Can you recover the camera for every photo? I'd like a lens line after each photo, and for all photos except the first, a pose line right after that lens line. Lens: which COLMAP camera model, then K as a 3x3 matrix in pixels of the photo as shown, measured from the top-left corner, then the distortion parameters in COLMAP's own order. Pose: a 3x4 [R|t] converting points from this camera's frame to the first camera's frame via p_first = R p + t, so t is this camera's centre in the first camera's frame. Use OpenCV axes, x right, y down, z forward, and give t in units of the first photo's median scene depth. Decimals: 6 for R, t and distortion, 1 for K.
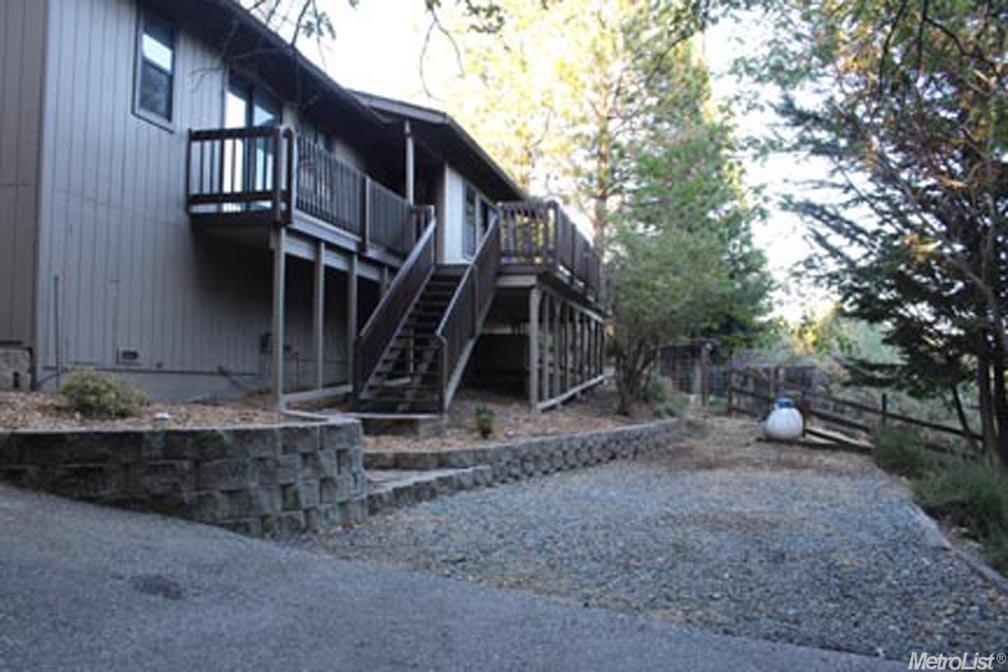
lens RADIAL K [[849.3, 0, 504.0], [0, 849.3, 336.0], [0, 0, 1]] dist [-0.159521, 0.122236]
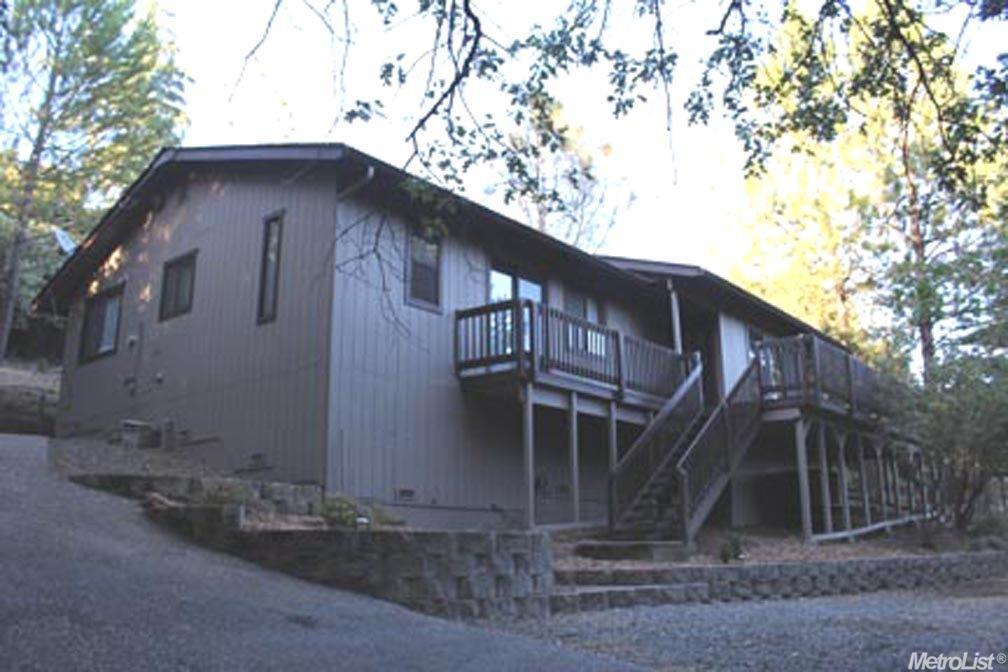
lens RADIAL K [[849.3, 0, 504.0], [0, 849.3, 336.0], [0, 0, 1]] dist [-0.159521, 0.122236]
pose [[0.895462, -0.117657, -0.429306, 0.225800], [0.034220, 0.979777, -0.197144, 0.041785], [0.443820, 0.161844, 0.881380, -0.086939]]
